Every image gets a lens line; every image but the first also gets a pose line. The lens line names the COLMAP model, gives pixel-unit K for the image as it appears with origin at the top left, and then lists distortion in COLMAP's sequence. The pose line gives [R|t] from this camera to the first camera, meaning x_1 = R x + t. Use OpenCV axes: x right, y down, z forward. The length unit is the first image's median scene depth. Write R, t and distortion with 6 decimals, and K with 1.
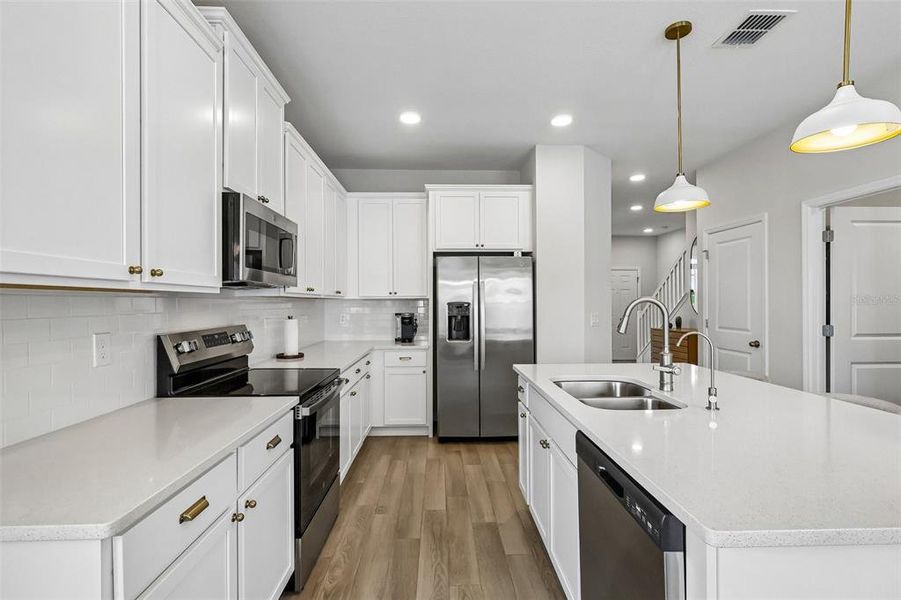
lens RADIAL K [[424.8, 0, 450.3], [0, 424.8, 303.7], [0, 0, 1]] dist [-0.002693, -0.000303]
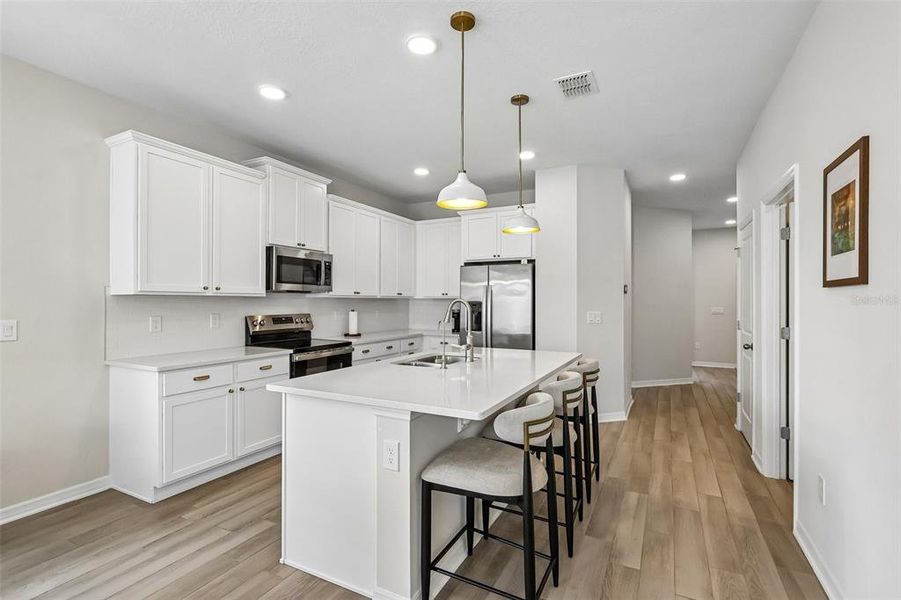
lens RADIAL K [[419.6, 0, 449.9], [0, 419.6, 303.7], [0, 0, 1]] dist [-0.002567, -0.000030]
pose [[0.874693, 0.007492, -0.484619, 0.575853], [-0.005236, 0.999968, 0.006008, -0.003070], [0.484649, -0.002717, 0.874705, -0.157004]]
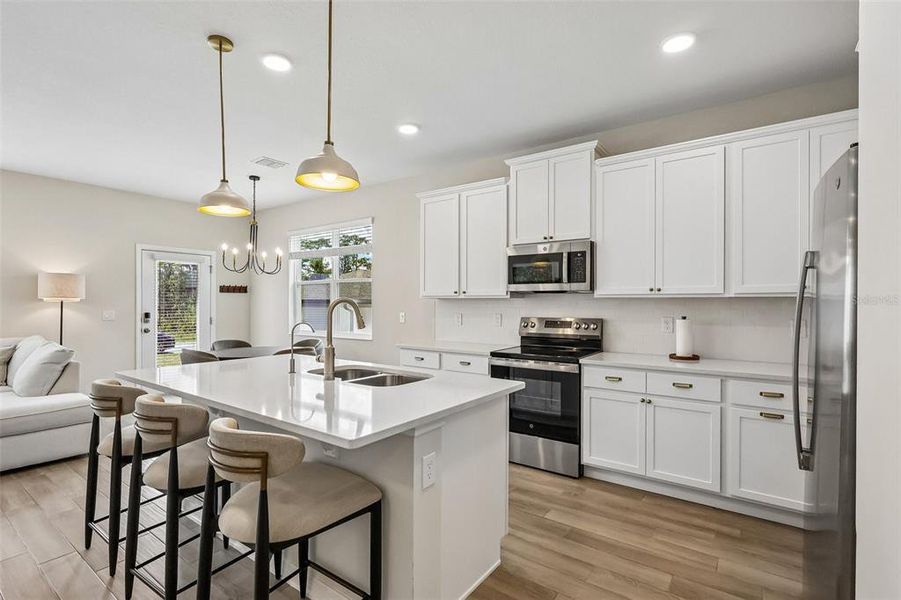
lens RADIAL K [[424.8, 0, 450.3], [0, 424.8, 303.7], [0, 0, 1]] dist [-0.002693, -0.000303]
pose [[-0.610999, 0.002200, -0.791629, 0.603431], [-0.001764, 0.999990, 0.004141, -0.002270], [0.791630, 0.003927, -0.610989, 0.971474]]
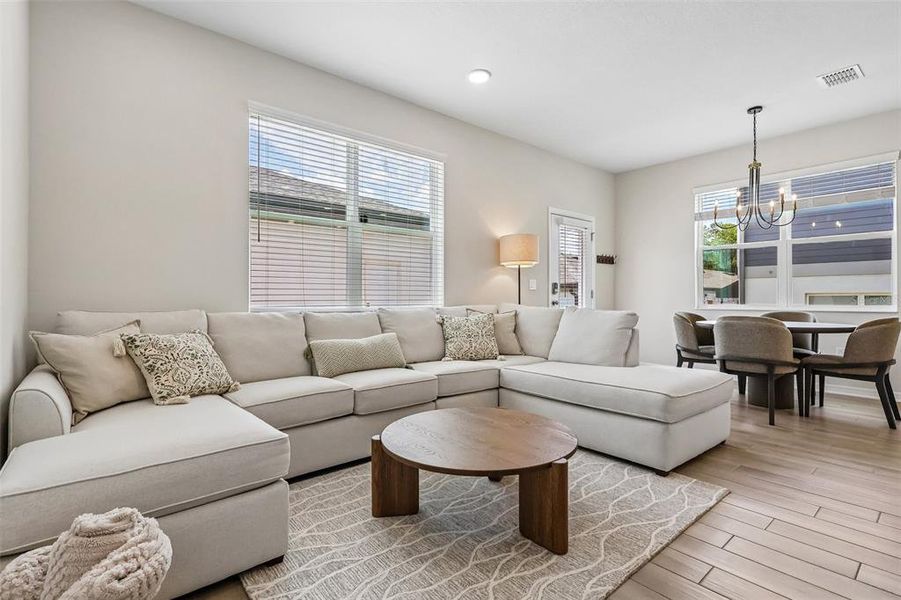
lens RADIAL K [[424.4, 0, 450.6], [0, 424.4, 298.3], [0, 0, 1]] dist [-0.003129, -0.000141]
pose [[-0.786884, 0.003998, -0.617088, 1.170855], [-0.000360, 0.999976, 0.006938, 0.077252], [0.617101, 0.005682, -0.786864, 0.083459]]
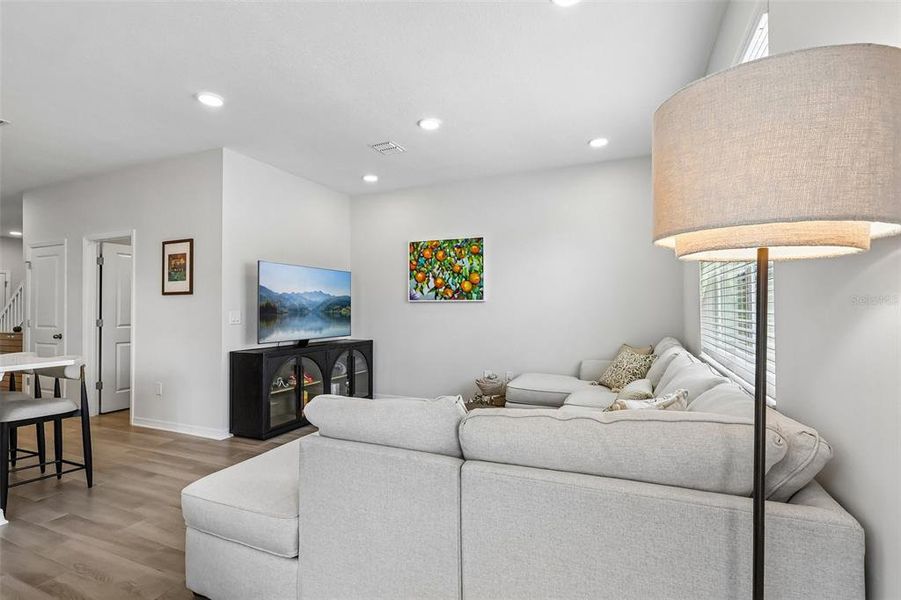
lens RADIAL K [[424.8, 0, 450.3], [0, 424.8, 303.7], [0, 0, 1]] dist [-0.002693, -0.000303]
pose [[0.423046, 0.010890, 0.906043, 0.036723], [0.007921, 0.999845, -0.015715, 0.023611], [-0.906073, 0.013825, 0.422894, -0.655546]]
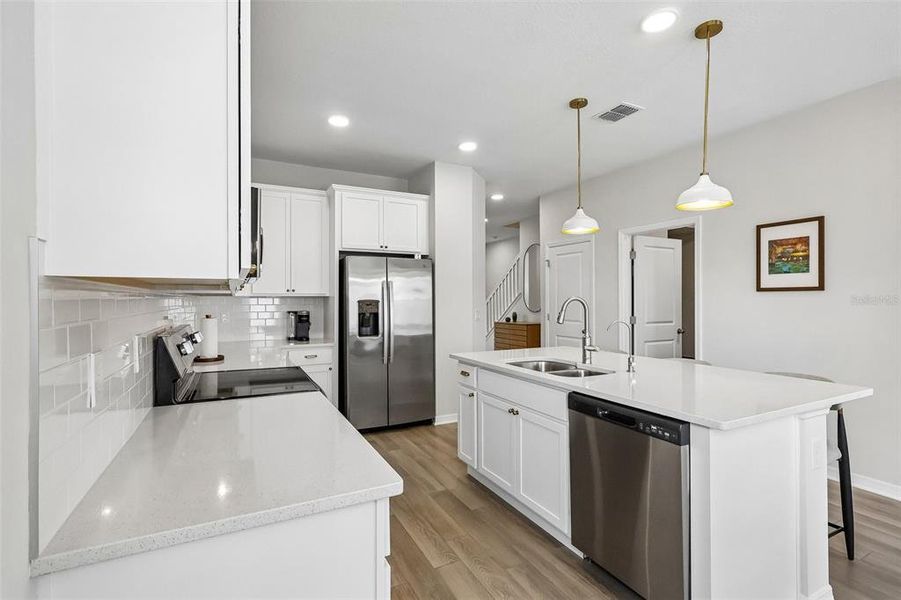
lens RADIAL K [[424.4, 0, 450.6], [0, 424.4, 298.3], [0, 0, 1]] dist [-0.003129, -0.000141]
pose [[0.902890, 0.004122, 0.429853, -0.248367], [-0.001141, 0.999973, -0.007193, -0.000347], [-0.429871, 0.006005, 0.902870, -0.035880]]
